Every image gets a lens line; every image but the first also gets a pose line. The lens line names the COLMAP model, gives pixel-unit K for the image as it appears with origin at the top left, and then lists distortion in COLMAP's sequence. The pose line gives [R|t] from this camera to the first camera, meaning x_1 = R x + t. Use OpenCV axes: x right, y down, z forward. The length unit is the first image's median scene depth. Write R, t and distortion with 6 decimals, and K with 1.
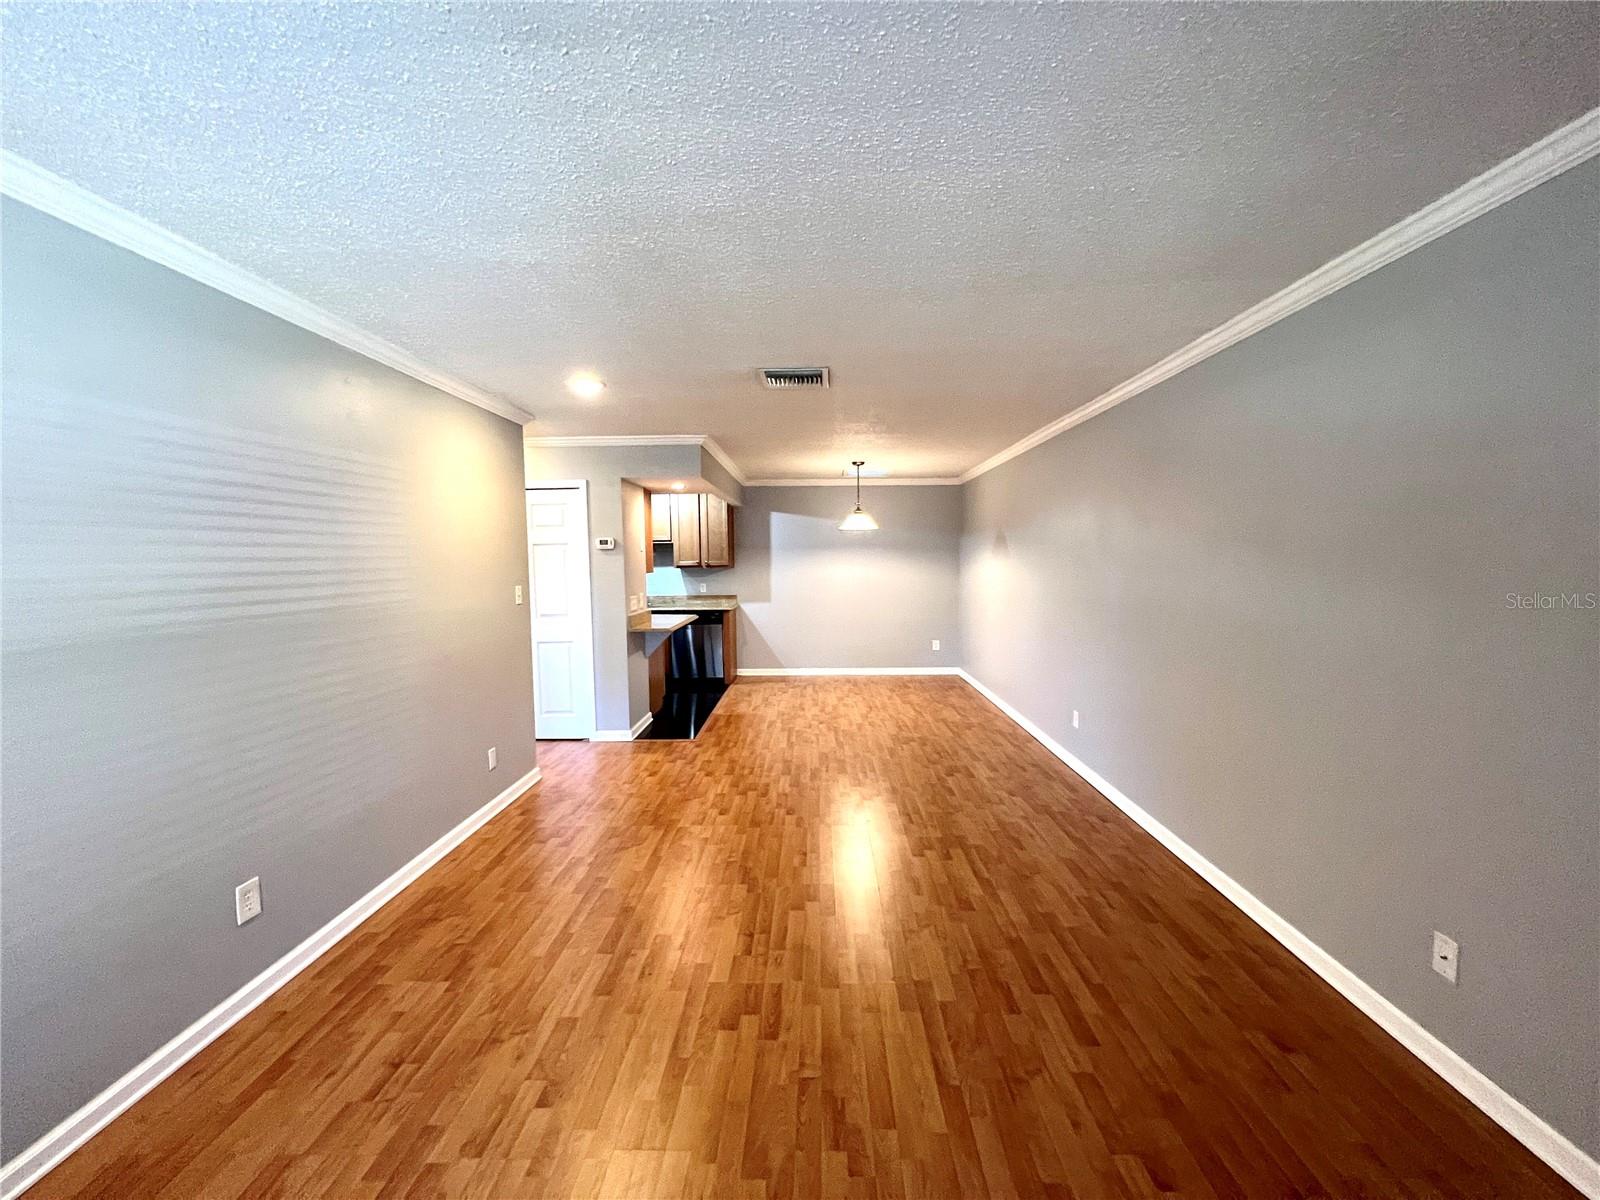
lens RADIAL K [[642.7, 0, 800.0], [0, 642.7, 600.0], [0, 0, 1]] dist [0.039657, 0.000046]
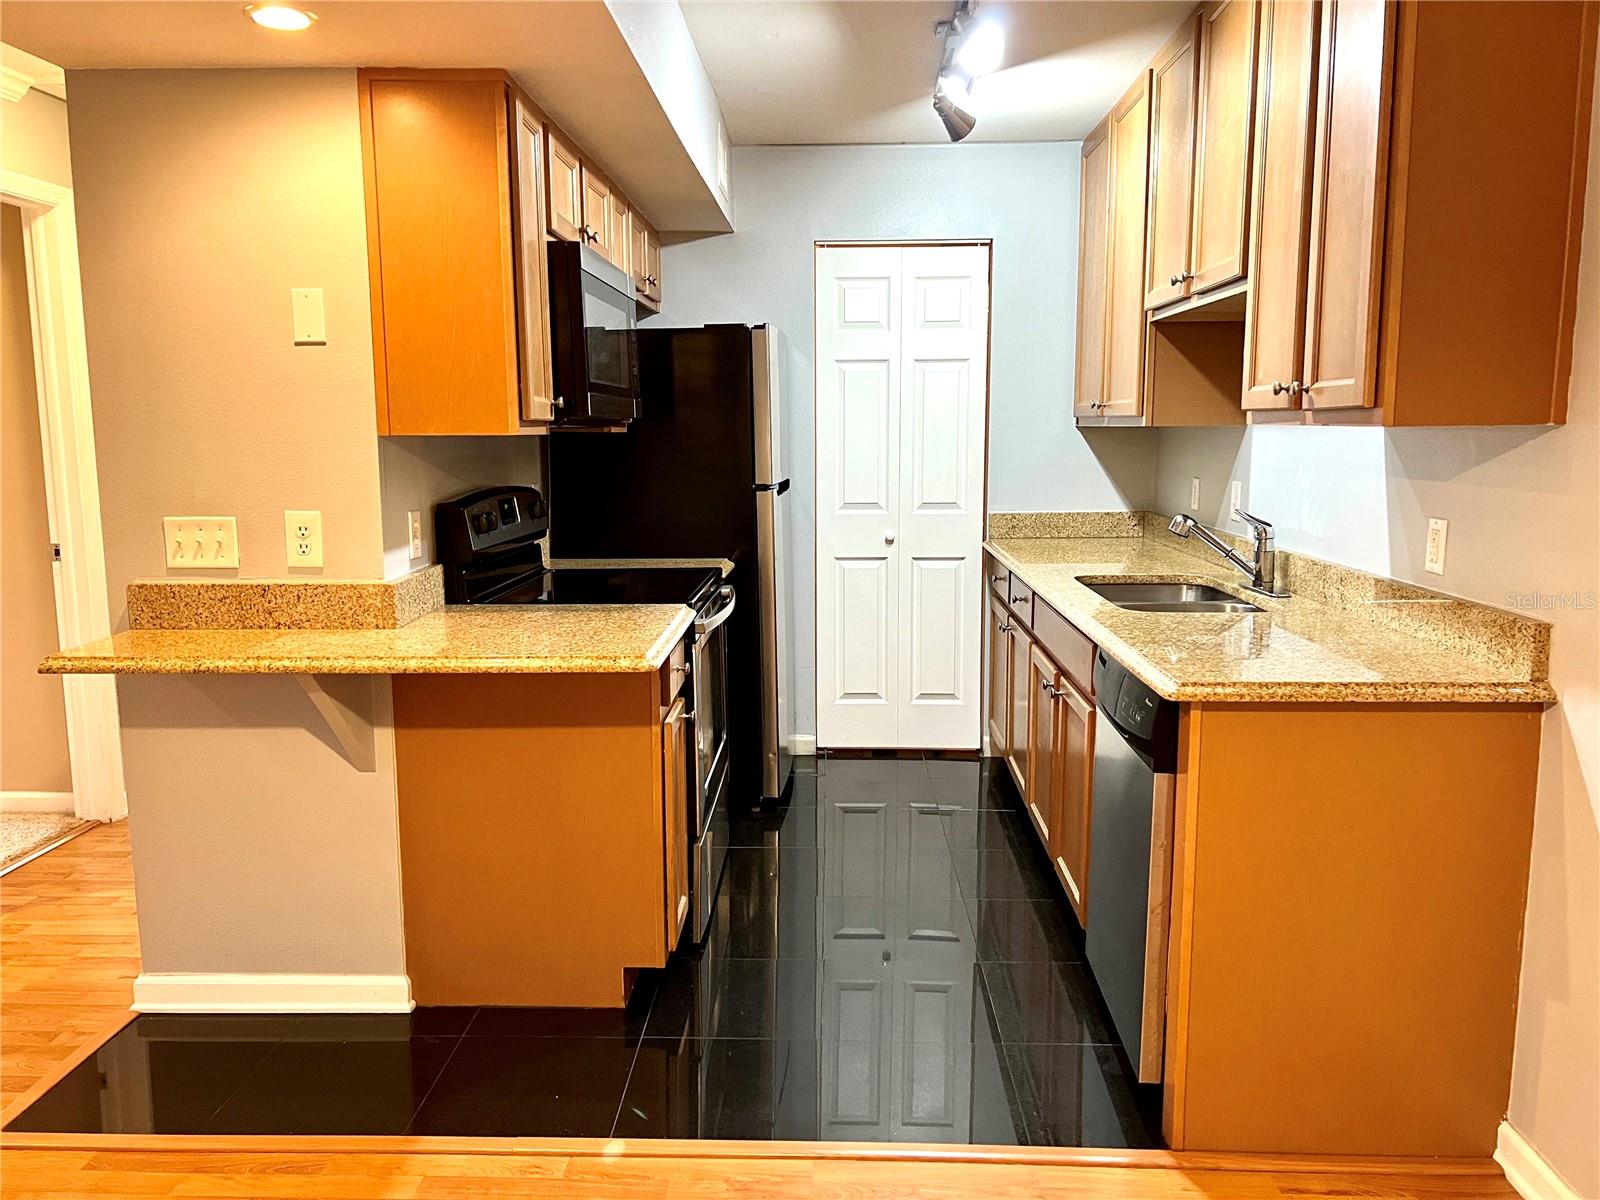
lens RADIAL K [[1199.8, 0, 797.9], [0, 1199.8, 595.4], [0, 0, 1]] dist [0.063014, -0.074187]
pose [[-0.009250, 0.152371, -0.988280, 0.293160], [-0.062051, 0.986330, 0.152651, -0.079663], [0.998030, 0.062736, 0.000331, 1.521813]]
